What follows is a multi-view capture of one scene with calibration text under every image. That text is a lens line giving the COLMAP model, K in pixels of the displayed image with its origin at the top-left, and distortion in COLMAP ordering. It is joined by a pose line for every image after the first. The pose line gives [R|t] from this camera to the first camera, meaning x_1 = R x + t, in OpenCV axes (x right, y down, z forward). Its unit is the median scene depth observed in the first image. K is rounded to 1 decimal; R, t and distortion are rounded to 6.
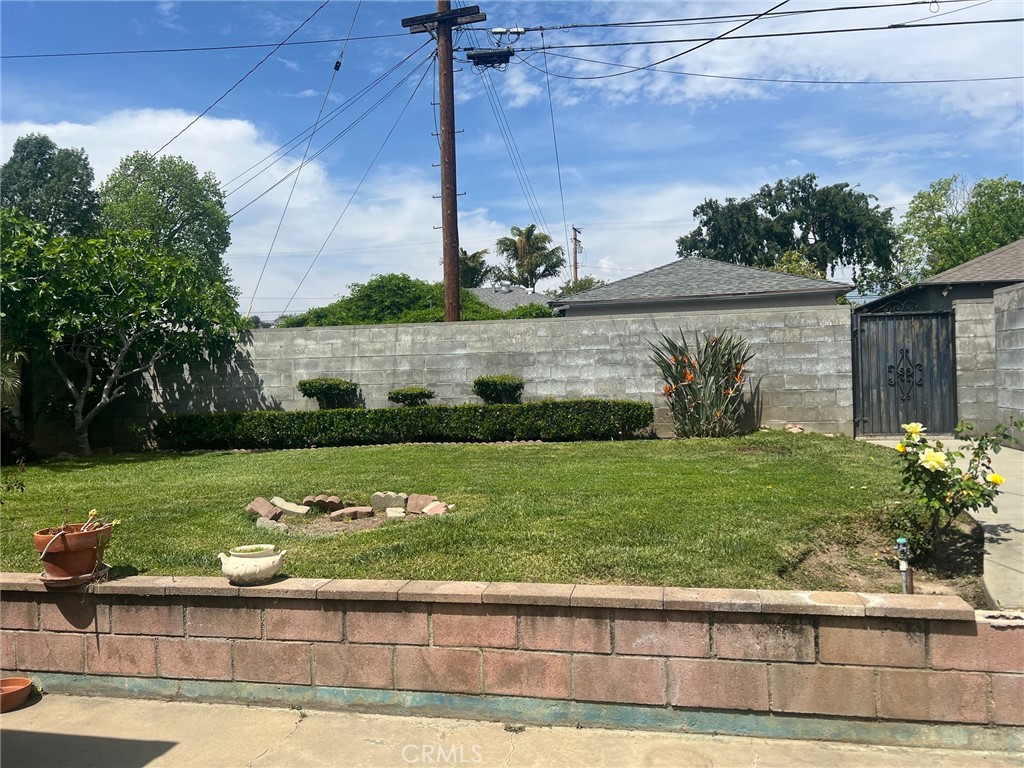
lens RADIAL K [[767.8, 0, 512.0], [0, 767.8, 384.0], [0, 0, 1]] dist [0.066010, -0.064356]
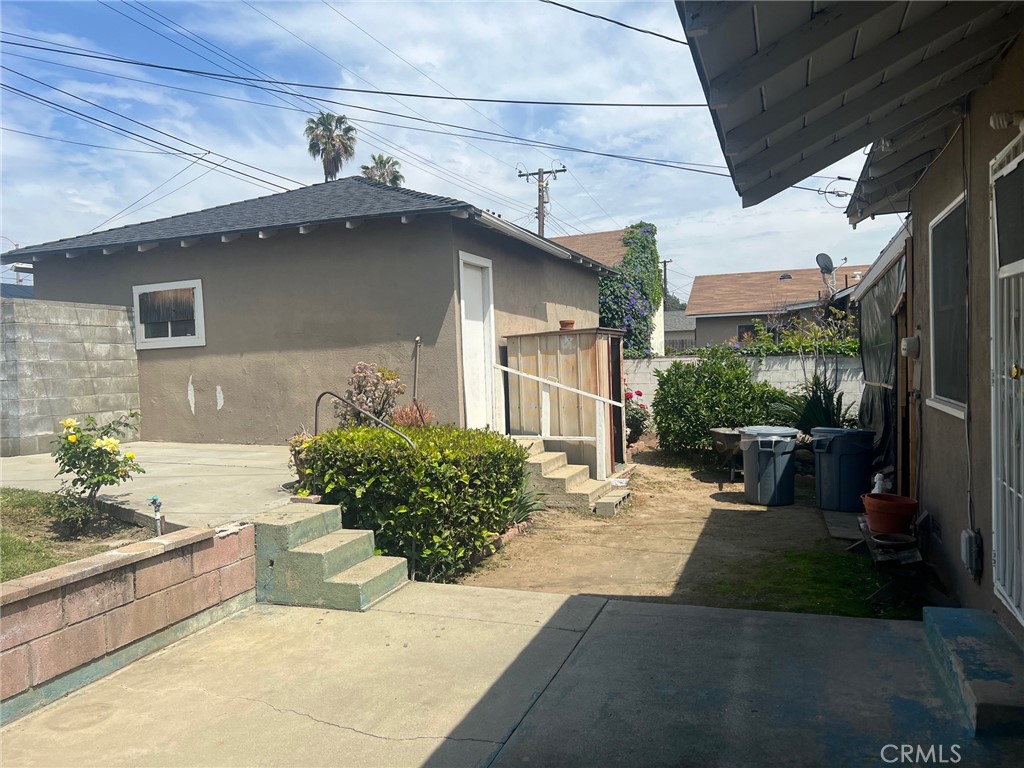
lens RADIAL K [[777.8, 0, 512.0], [0, 777.8, 384.0], [0, 0, 1]] dist [0.065329, -0.061528]
pose [[0.134812, -0.007468, 0.990843, -0.664462], [0.030236, 0.999537, 0.003420, 0.017206], [-0.990410, 0.029498, 0.134975, 0.172491]]
